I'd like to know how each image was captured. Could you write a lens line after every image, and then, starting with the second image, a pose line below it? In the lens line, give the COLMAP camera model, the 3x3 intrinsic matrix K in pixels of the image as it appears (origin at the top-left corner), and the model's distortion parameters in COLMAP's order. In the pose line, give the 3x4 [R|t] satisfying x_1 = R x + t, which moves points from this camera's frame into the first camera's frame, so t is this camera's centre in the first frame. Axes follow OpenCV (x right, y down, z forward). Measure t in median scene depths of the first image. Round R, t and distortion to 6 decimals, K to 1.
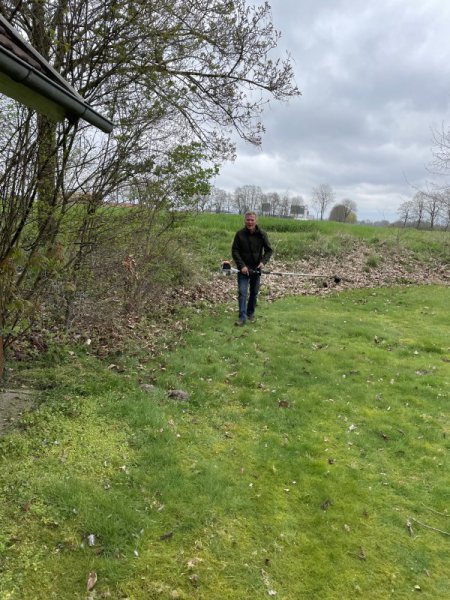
lens RADIAL K [[457.5, 0, 225.0], [0, 457.5, 300.0], [0, 0, 1]] dist [0.075588, -0.149314]
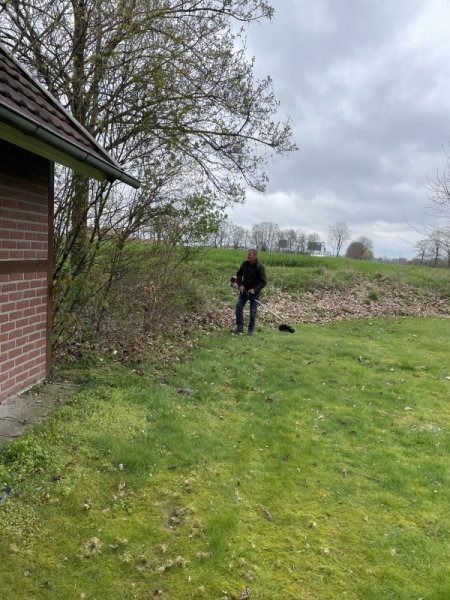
lens RADIAL K [[457.5, 0, 225.0], [0, 457.5, 300.0], [0, 0, 1]] dist [0.075588, -0.149314]
pose [[0.999202, 0.013925, -0.037439, 0.031128], [-0.016714, 0.997026, -0.075231, 0.030979], [0.036281, 0.075797, 0.996463, -0.170821]]
